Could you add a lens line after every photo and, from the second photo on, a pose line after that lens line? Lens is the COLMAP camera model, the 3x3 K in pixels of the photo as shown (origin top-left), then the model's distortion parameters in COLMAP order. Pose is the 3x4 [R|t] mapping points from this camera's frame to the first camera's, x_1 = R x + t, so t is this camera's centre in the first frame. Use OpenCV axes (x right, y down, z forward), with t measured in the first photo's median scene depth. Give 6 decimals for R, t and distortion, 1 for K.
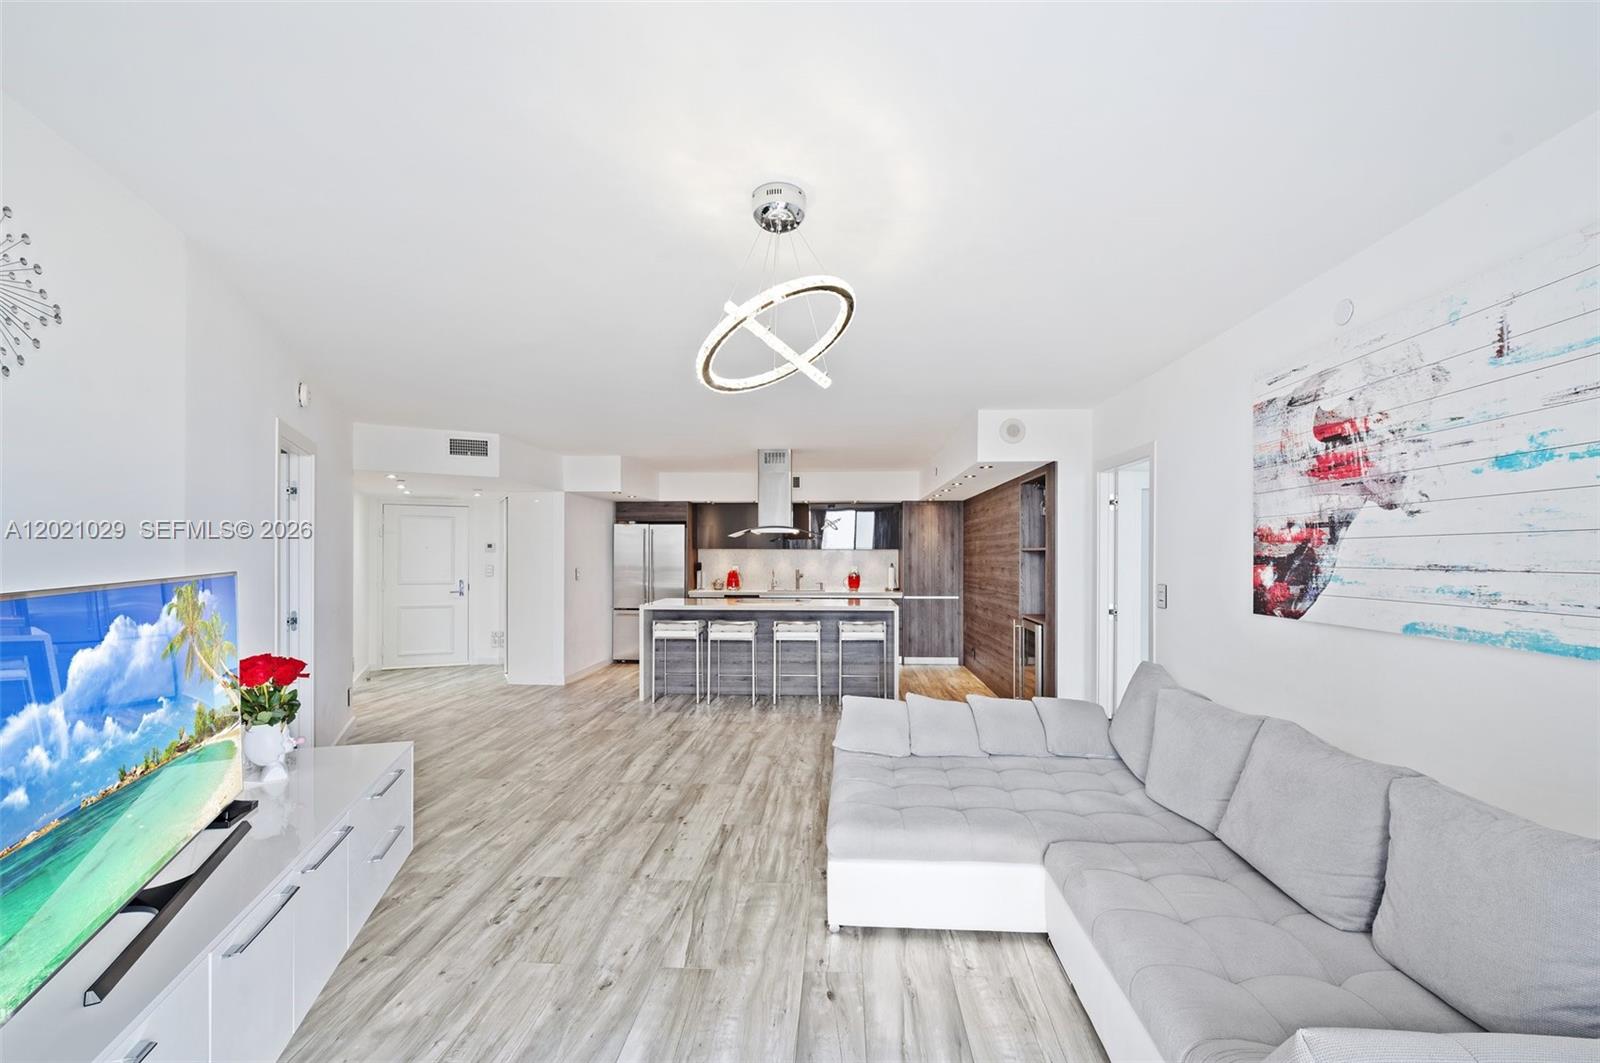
lens RADIAL K [[660.8, 0, 810.3], [0, 660.8, 555.2], [0, 0, 1]] dist [-0.050644, -0.000307]
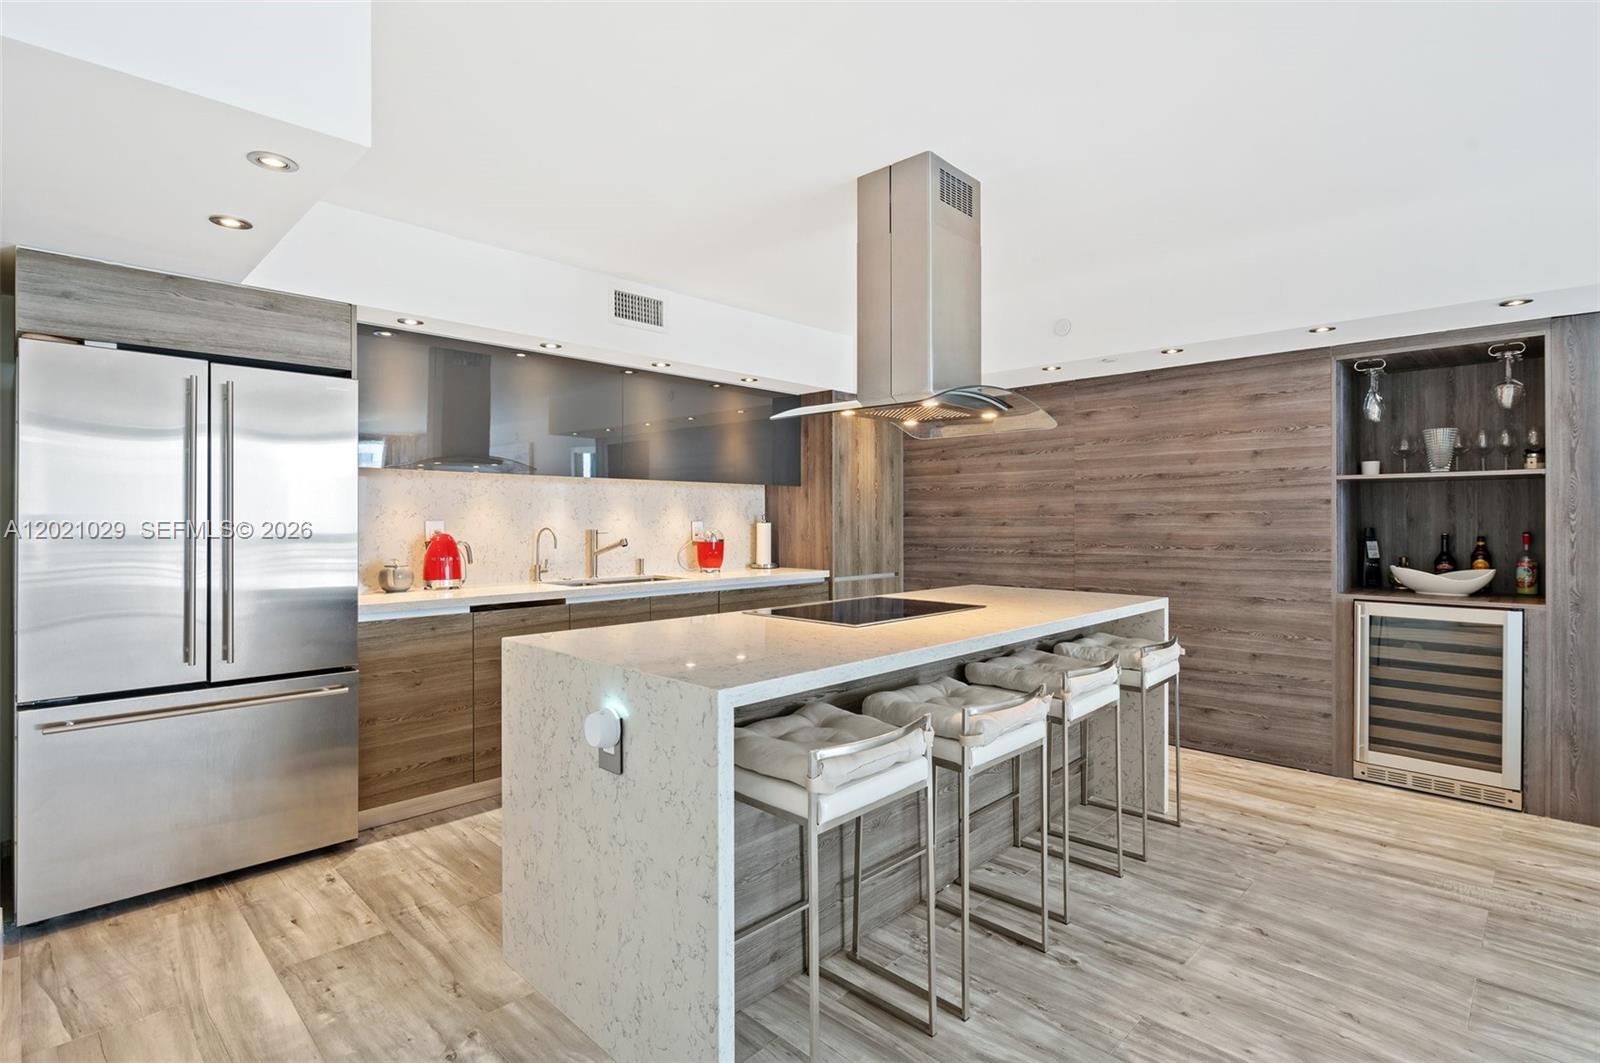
lens RADIAL K [[775.1, 0, 809.6], [0, 775.1, 518.4], [0, 0, 1]] dist [-0.003990, -0.000481]
pose [[0.659480, -0.002719, 0.751717, -0.498771], [0.003957, 0.999992, 0.000145, 0.025516], [-0.751712, 0.002879, 0.659486, 0.965010]]
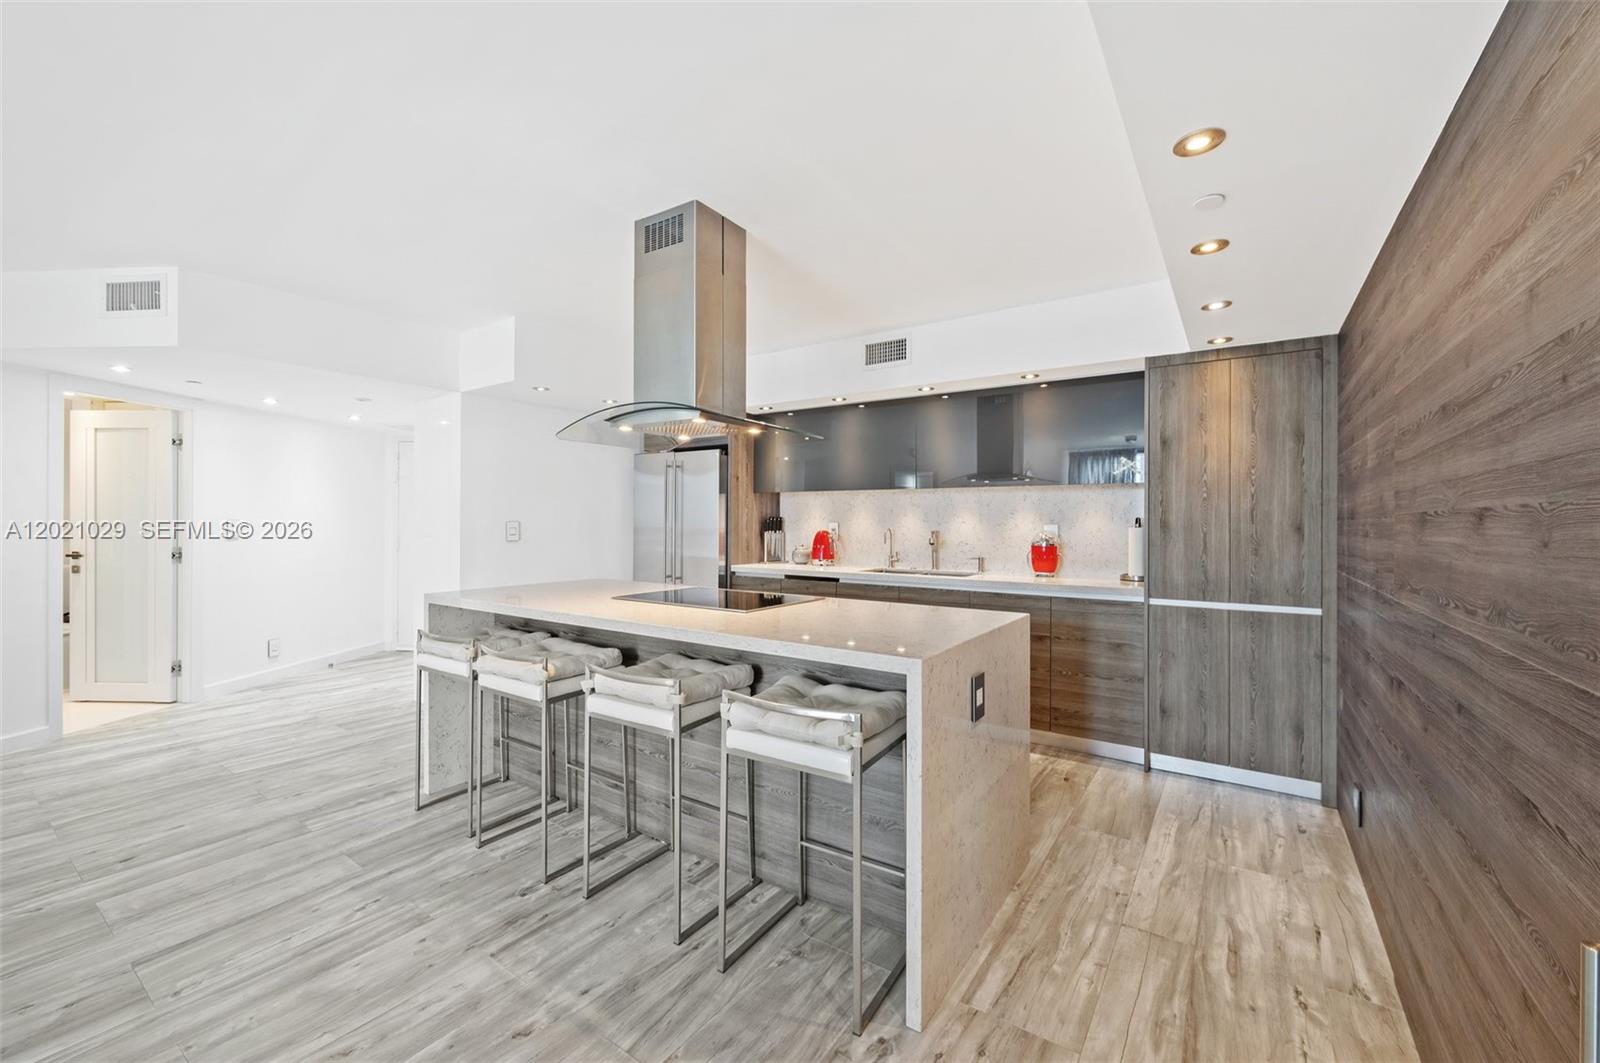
lens RADIAL K [[644.8, 0, 808.2], [0, 644.8, 516.3], [0, 0, 1]] dist [-0.005611, -0.000314]
pose [[0.852424, -0.002341, -0.522846, 0.265573], [-0.003442, 0.999943, -0.010089, 0.027494], [0.522840, 0.010400, 0.852367, 0.878396]]
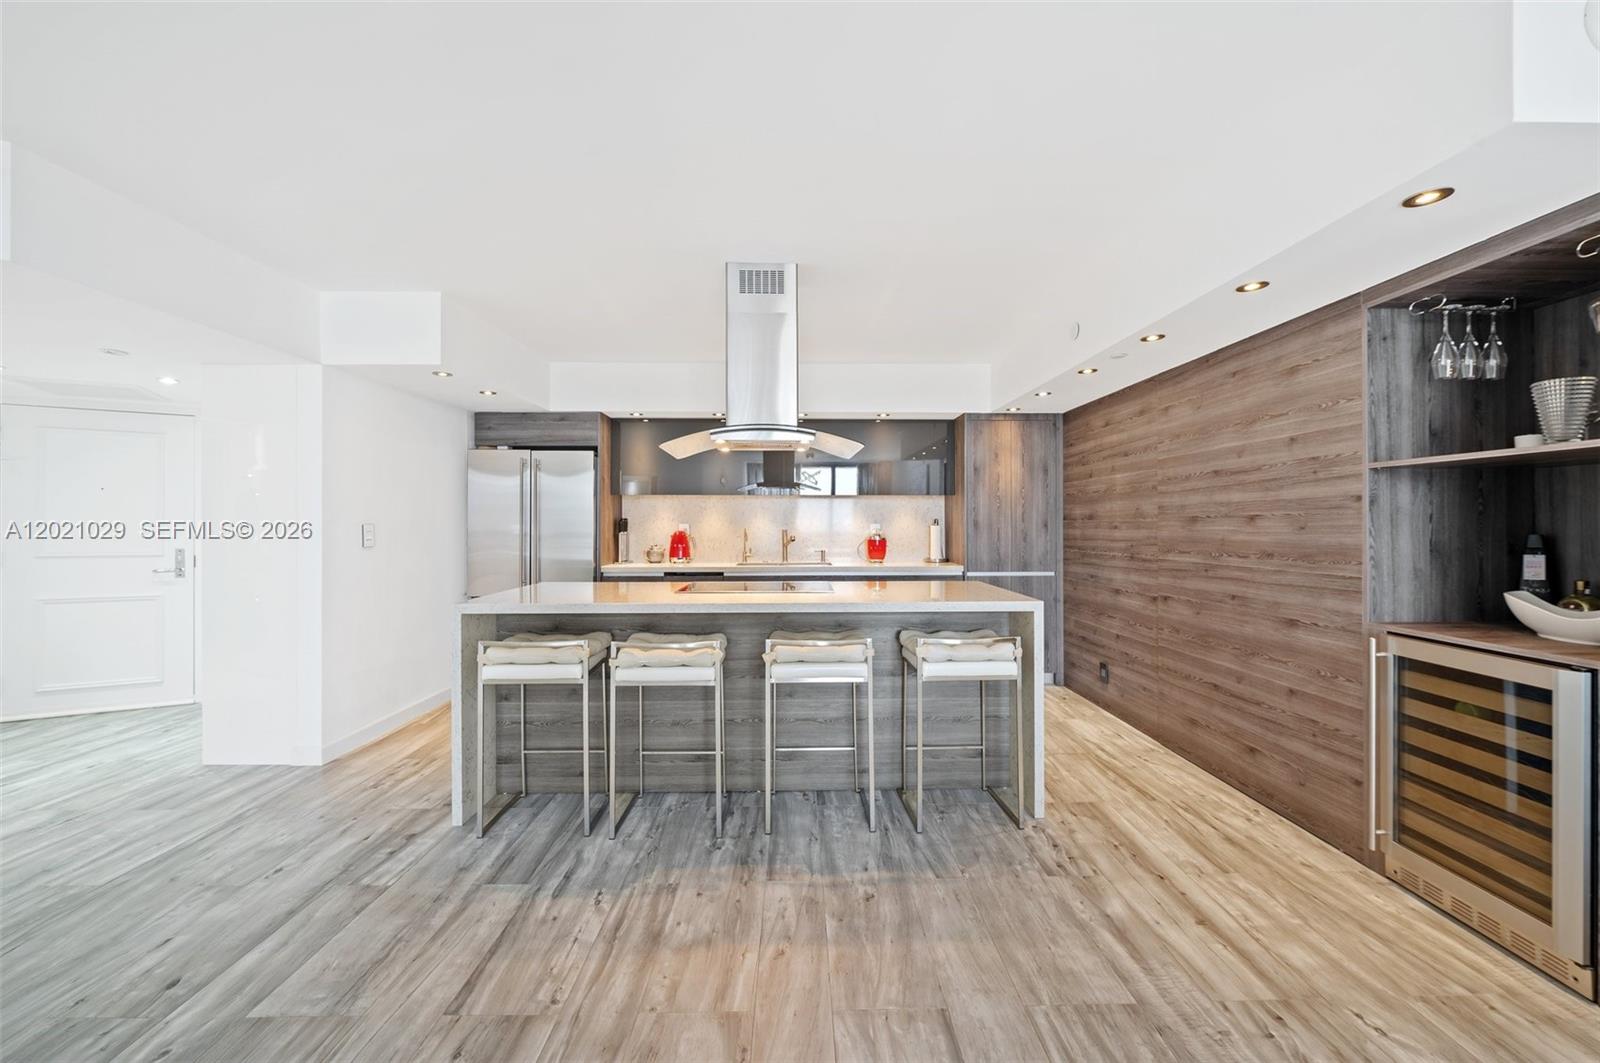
lens RADIAL K [[644.8, 0, 808.2], [0, 644.8, 516.3], [0, 0, 1]] dist [-0.005611, -0.000314]
pose [[0.997691, -0.002417, 0.067871, -0.064533], [0.003283, 0.999914, -0.012658, 0.028845], [-0.067835, 0.012852, 0.997614, 0.661953]]
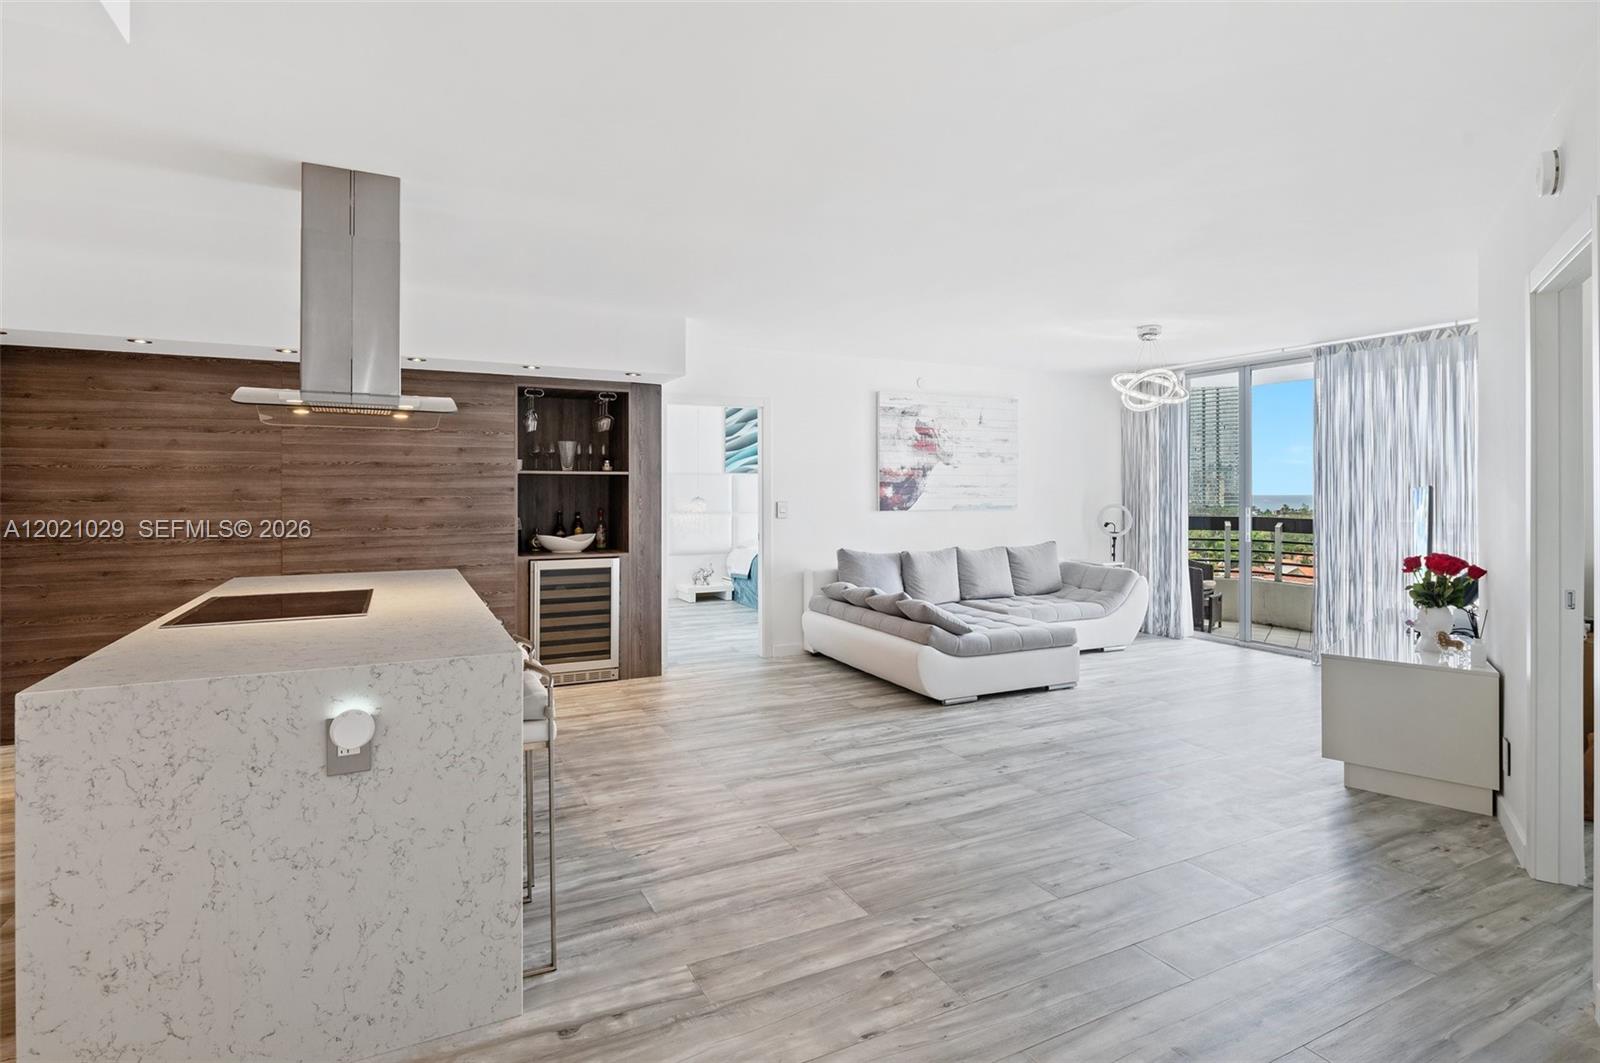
lens RADIAL K [[807.3, 0, 808.8], [0, 807.3, 487.3], [0, 0, 1]] dist [-0.002063, -0.000880]
pose [[-0.496309, 0.002486, 0.868142, -0.704803], [0.000672, 0.999997, -0.002479, 0.012179], [-0.868146, -0.000647, -0.496309, 1.251302]]
